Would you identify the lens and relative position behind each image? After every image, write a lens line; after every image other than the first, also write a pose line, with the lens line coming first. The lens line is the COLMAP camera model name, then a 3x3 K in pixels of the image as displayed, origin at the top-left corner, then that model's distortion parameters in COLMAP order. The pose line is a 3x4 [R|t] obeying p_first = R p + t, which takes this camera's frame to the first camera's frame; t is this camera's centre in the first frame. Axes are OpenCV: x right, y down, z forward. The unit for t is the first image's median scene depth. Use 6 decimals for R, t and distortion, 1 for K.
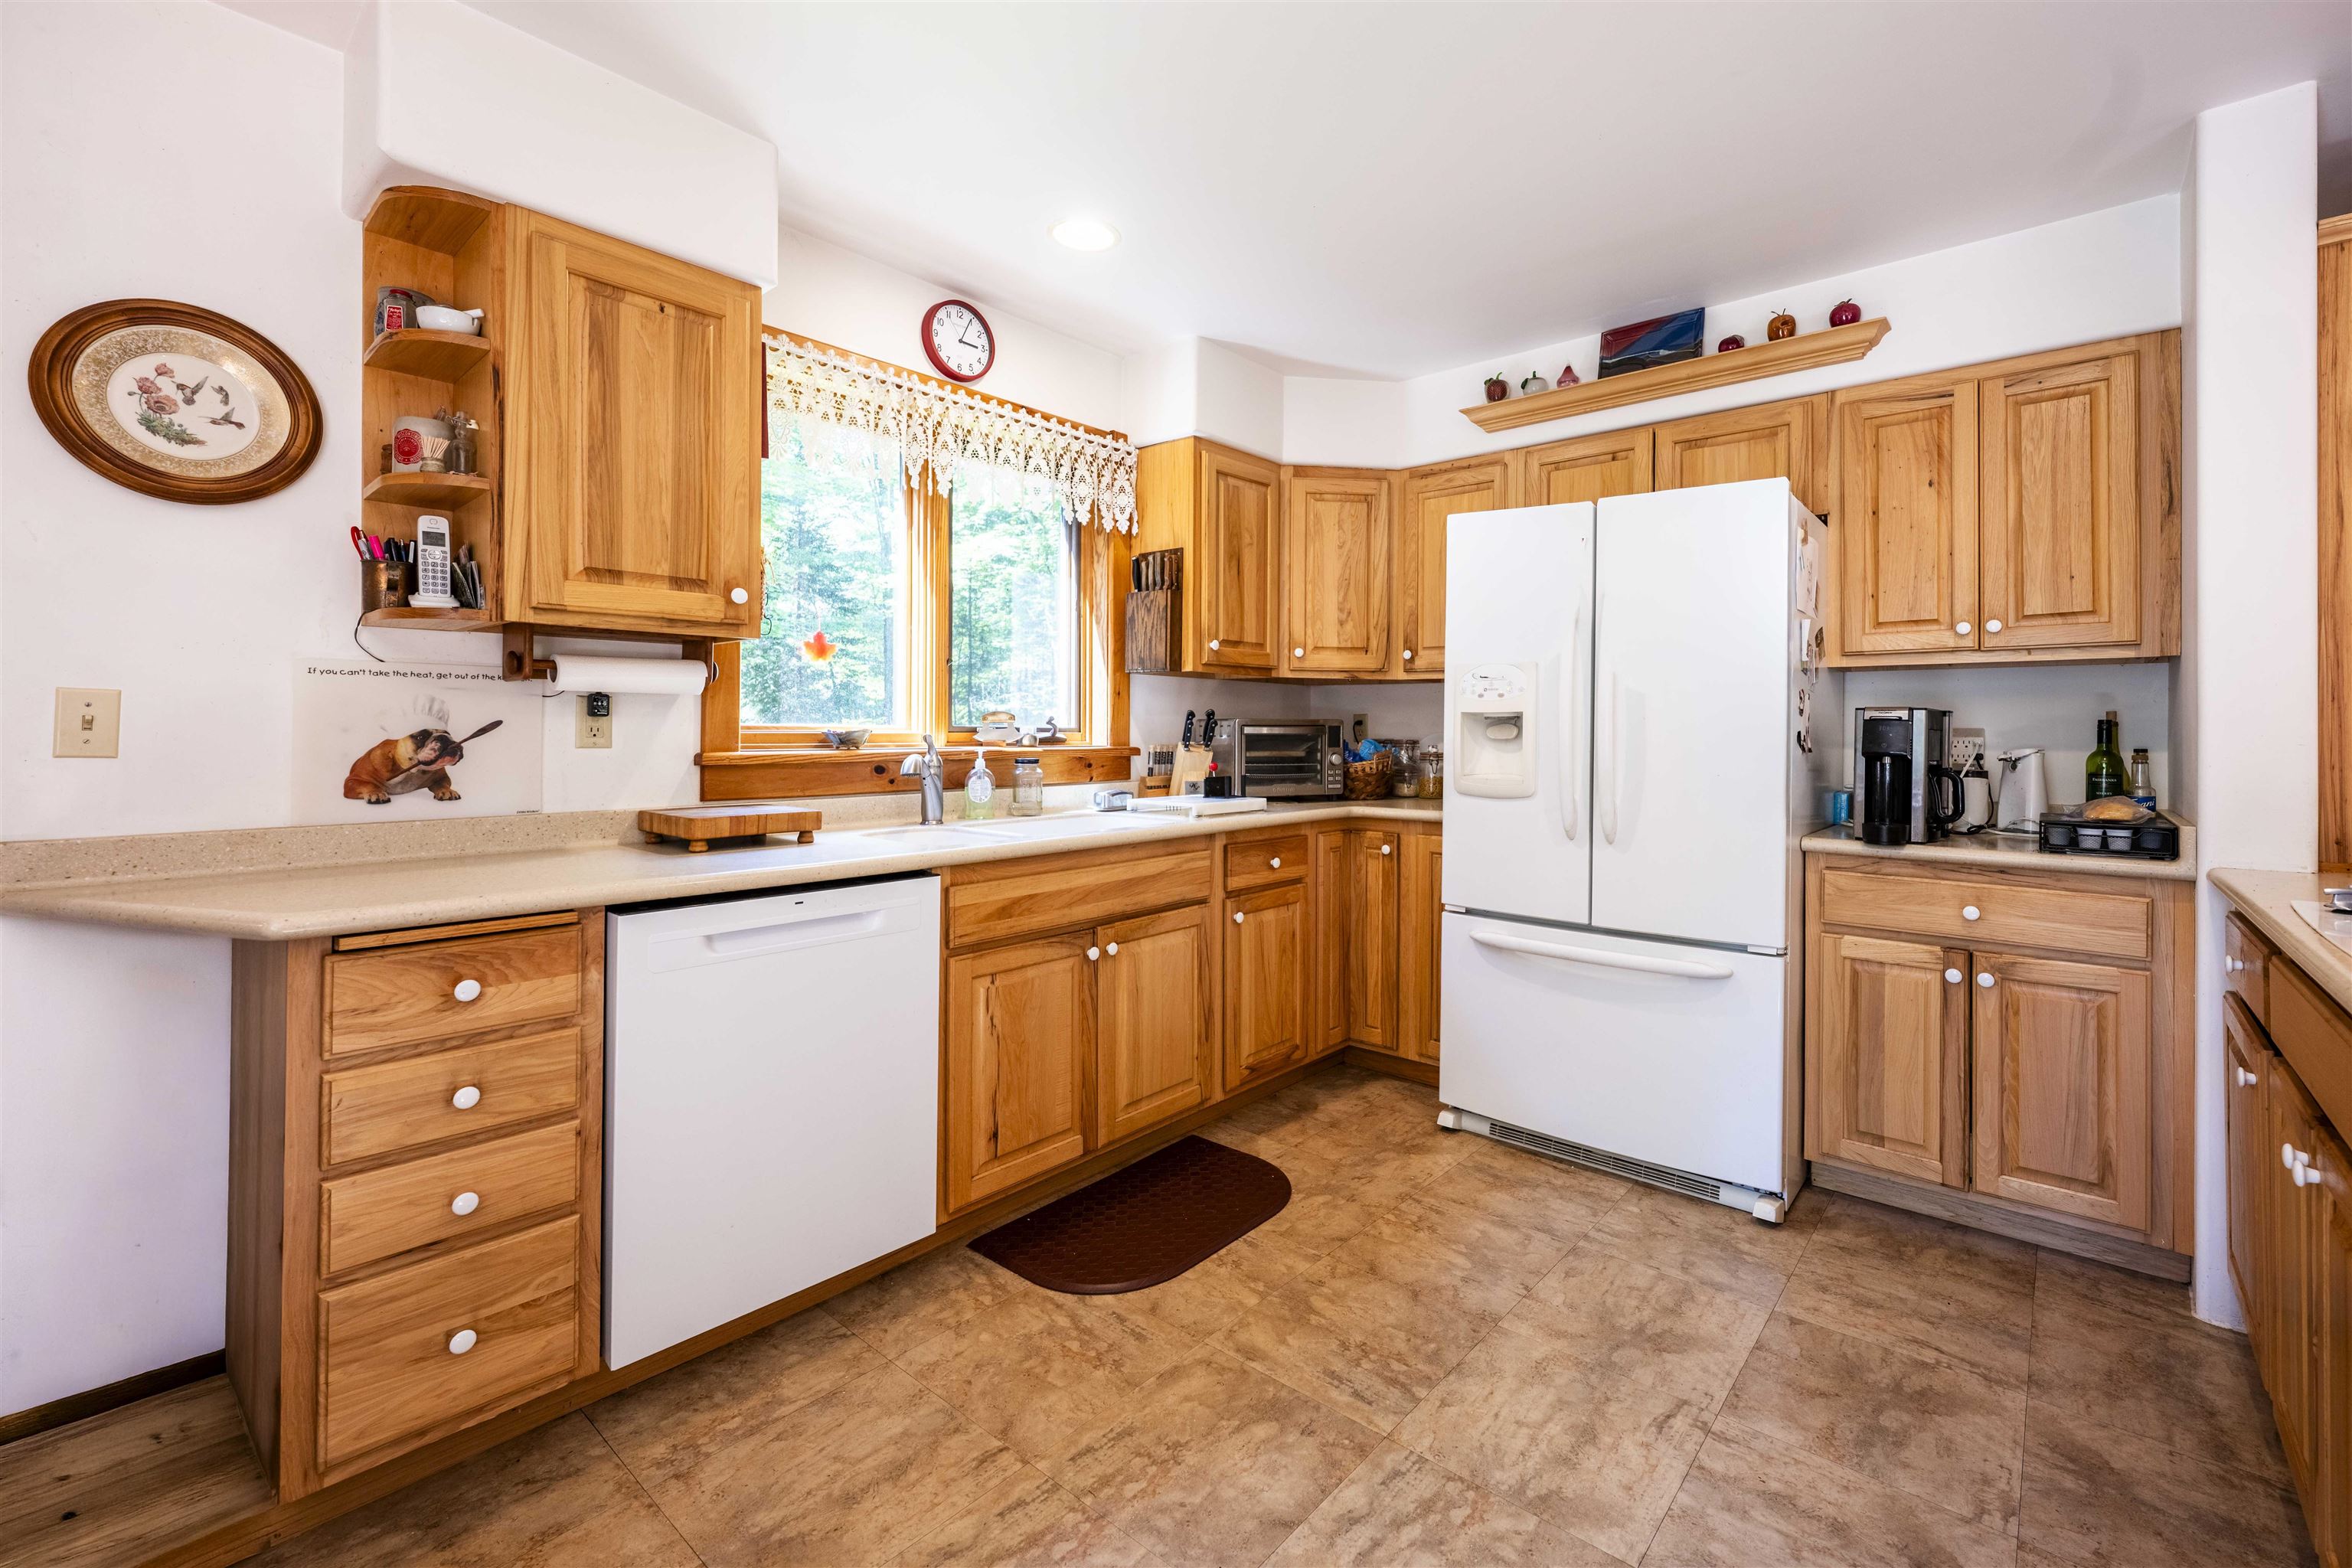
lens RADIAL K [[982.5, 0, 1261.5], [0, 982.5, 723.5], [0, 0, 1]] dist [0.000744, 0.000082]
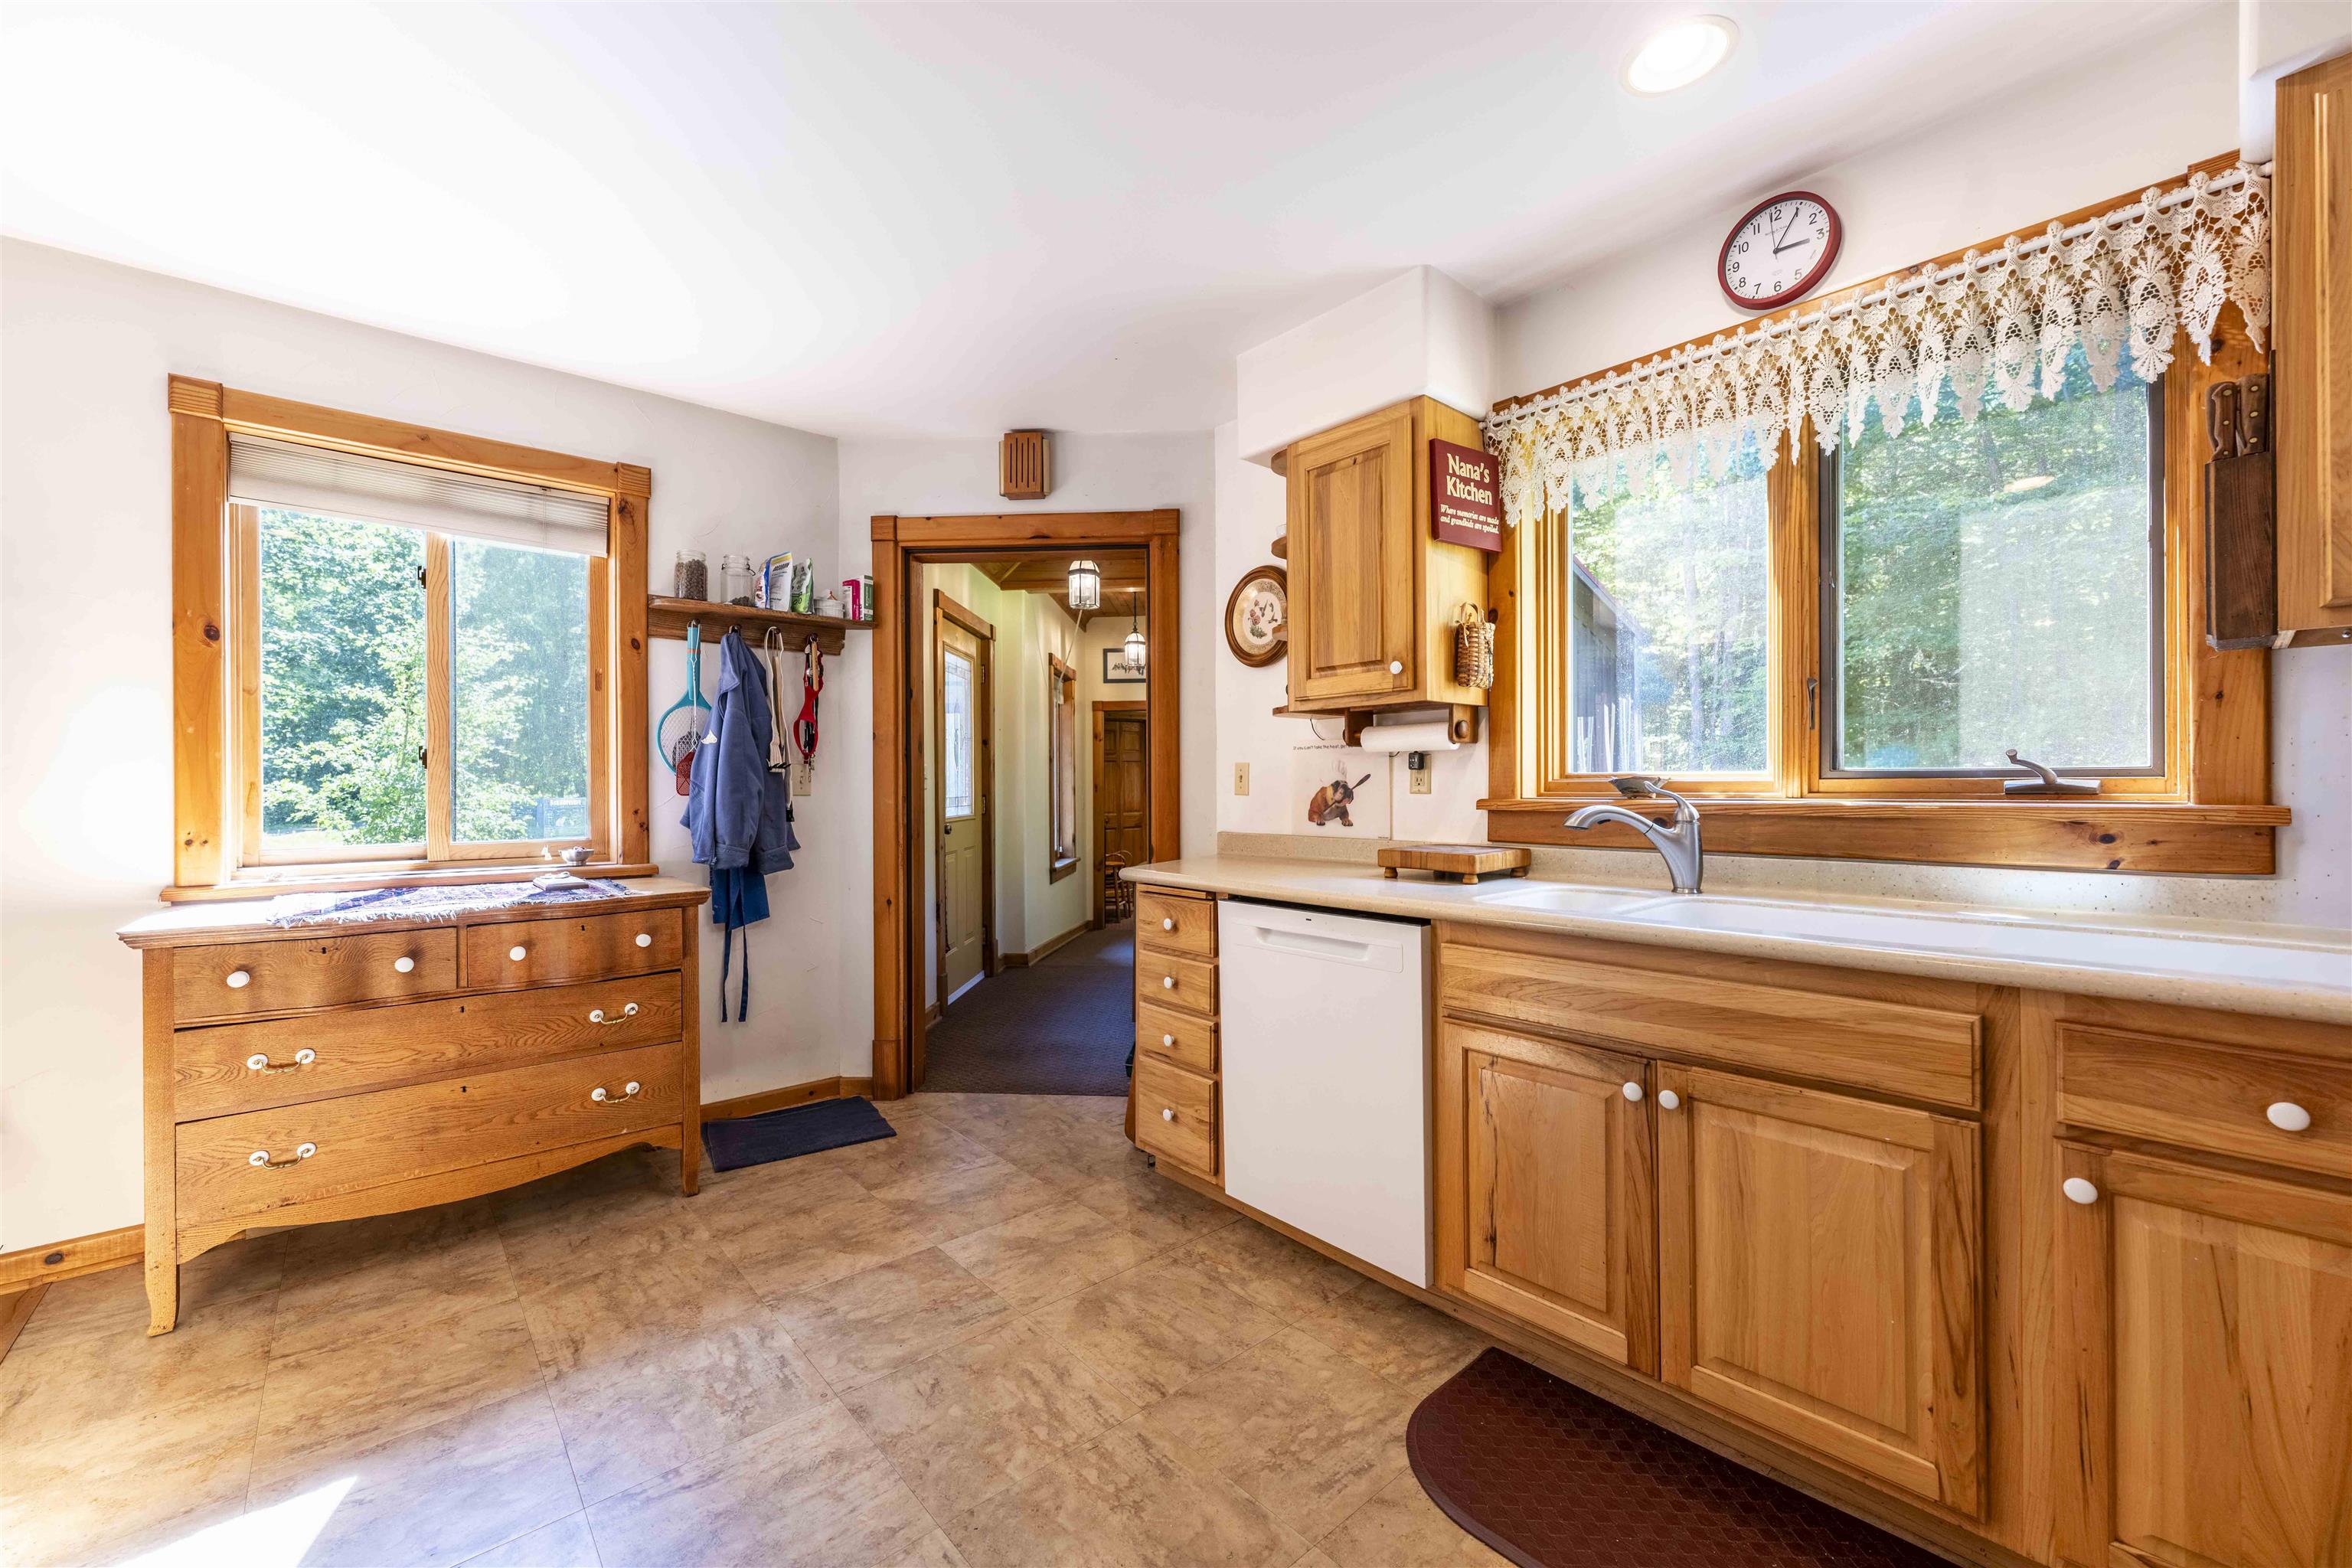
lens RADIAL K [[924.1, 0, 1176.0], [0, 924.1, 784.0], [0, 0, 1]] dist [0.000293, 0.000051]
pose [[-0.155932, -0.002336, -0.987765, 0.577425], [0.012391, 0.999914, -0.004321, 0.012550], [0.987690, -0.012913, -0.155890, 0.840122]]
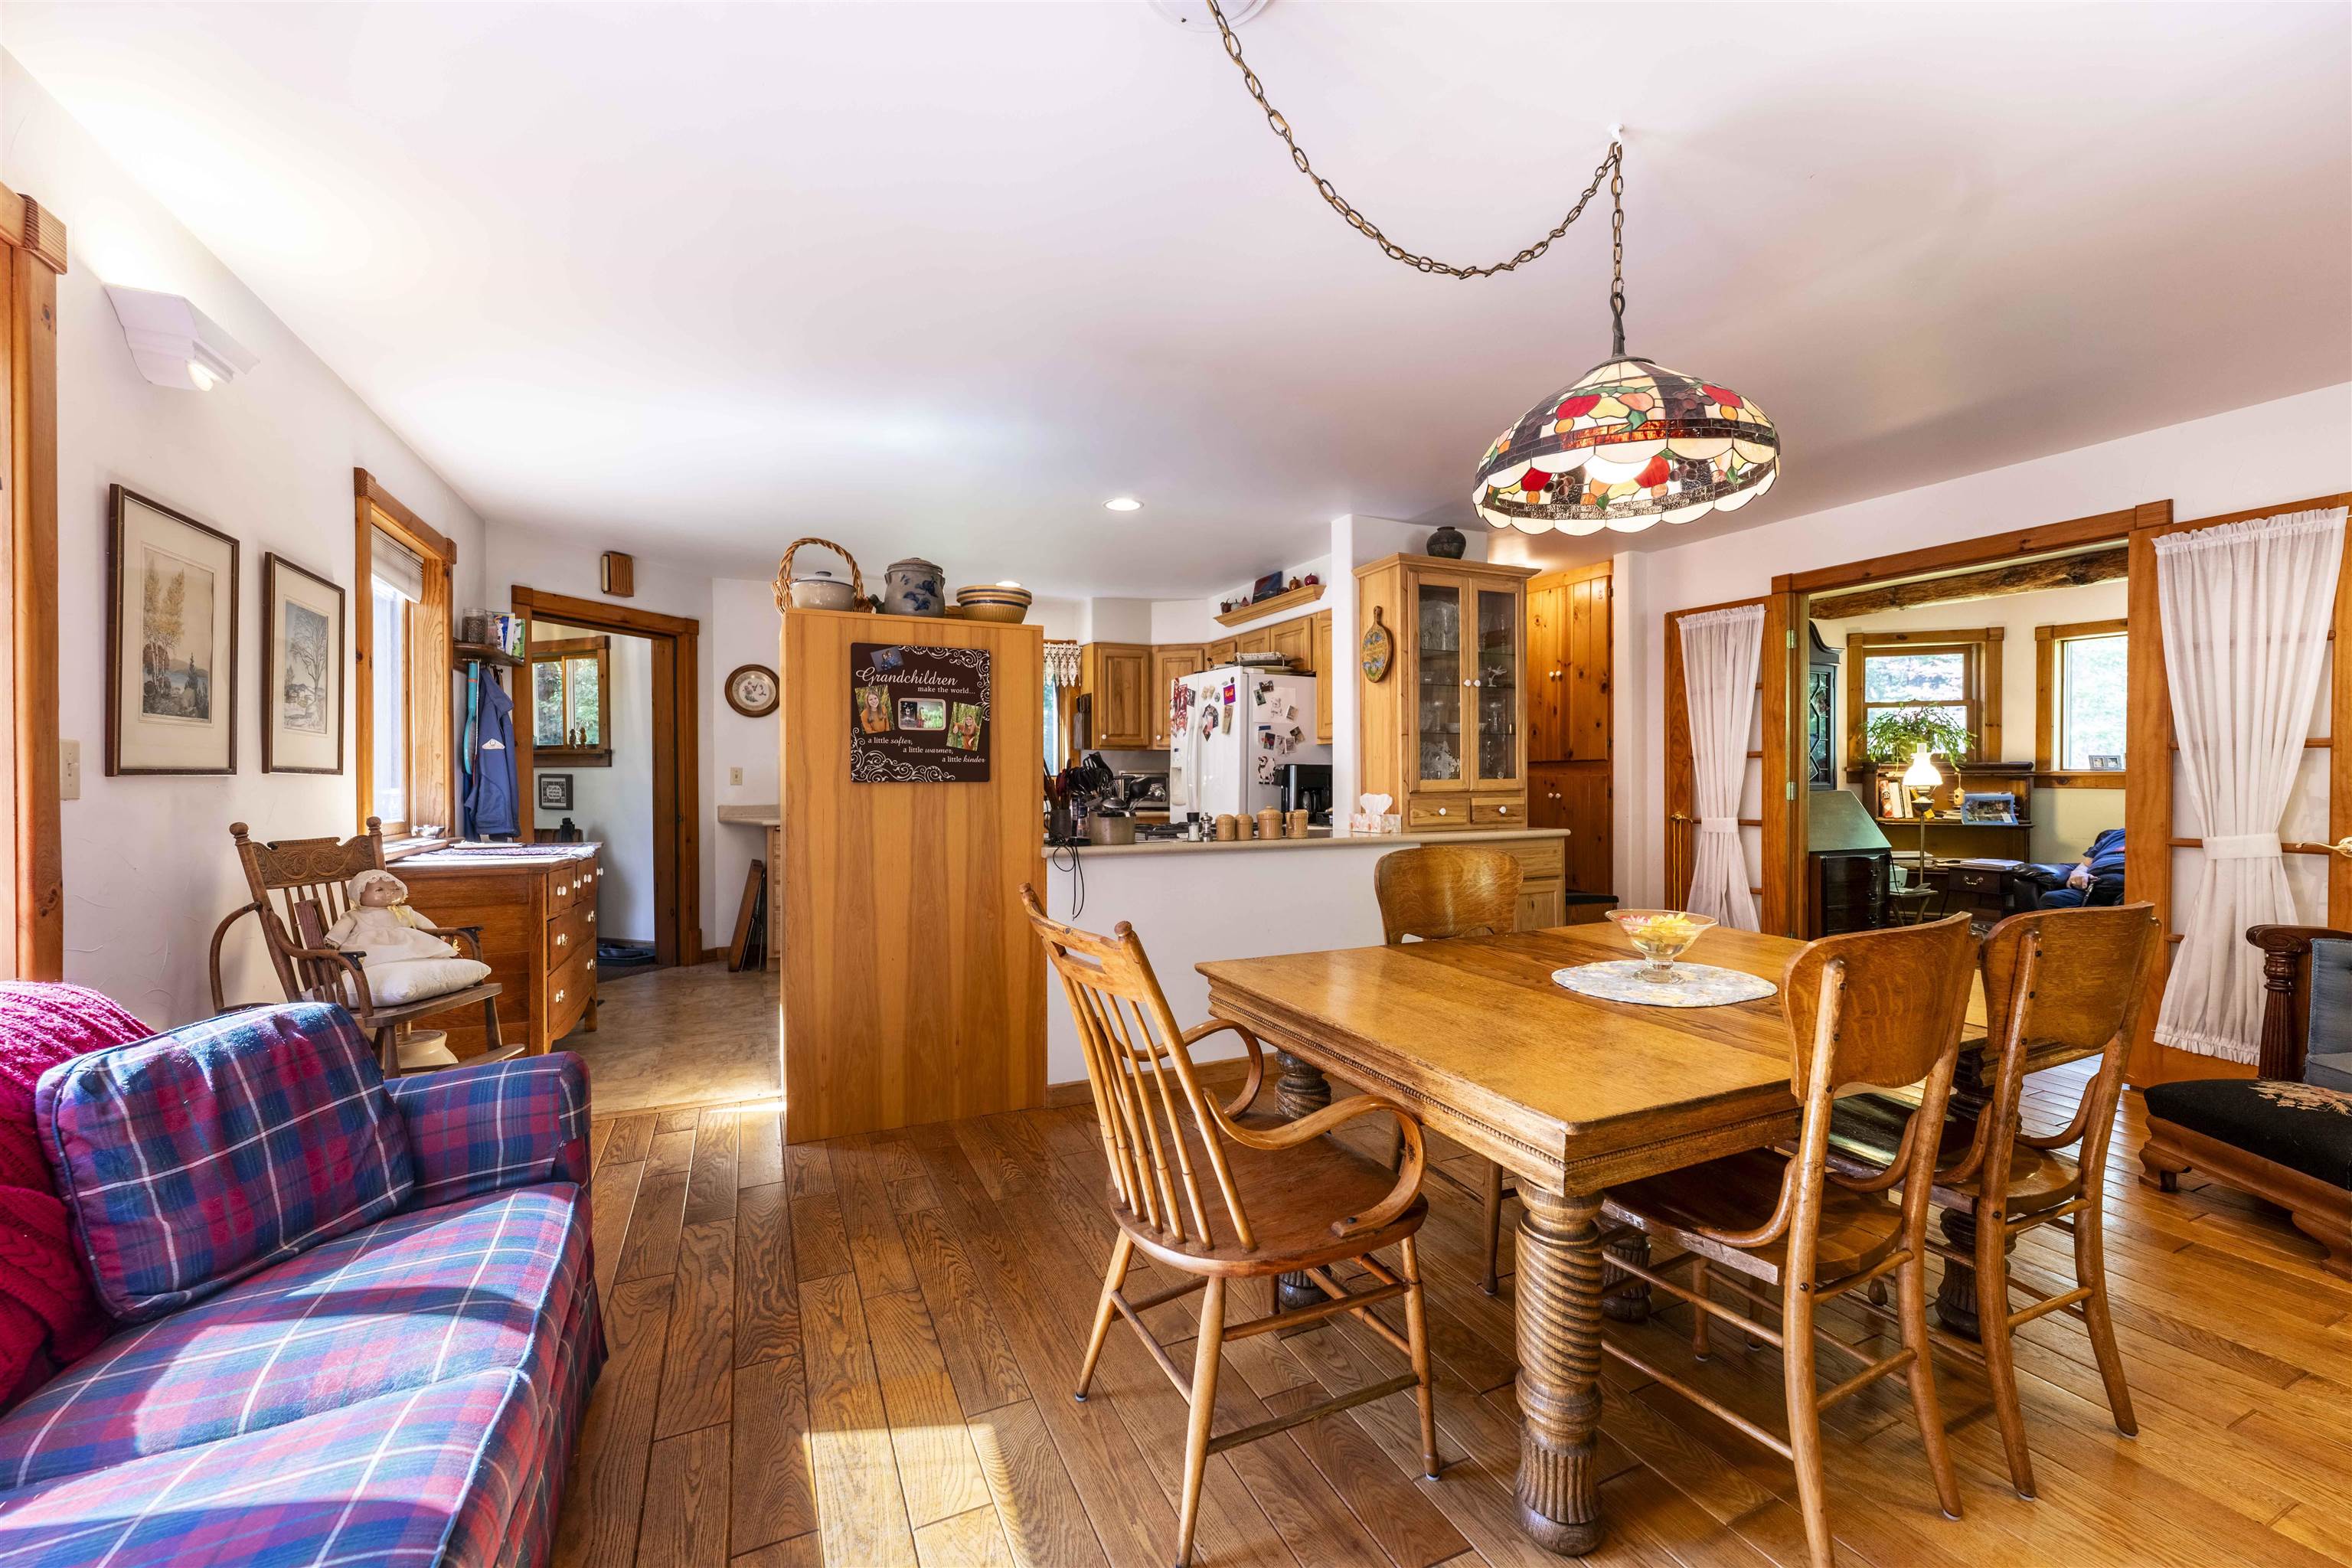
lens RADIAL K [[924.1, 0, 1176.0], [0, 924.1, 784.0], [0, 0, 1]] dist [0.000293, 0.000051]
pose [[0.894627, -0.001543, -0.446810, 1.448395], [0.007347, 0.999910, 0.011256, 0.000849], [0.446753, -0.013353, 0.894558, -1.085553]]
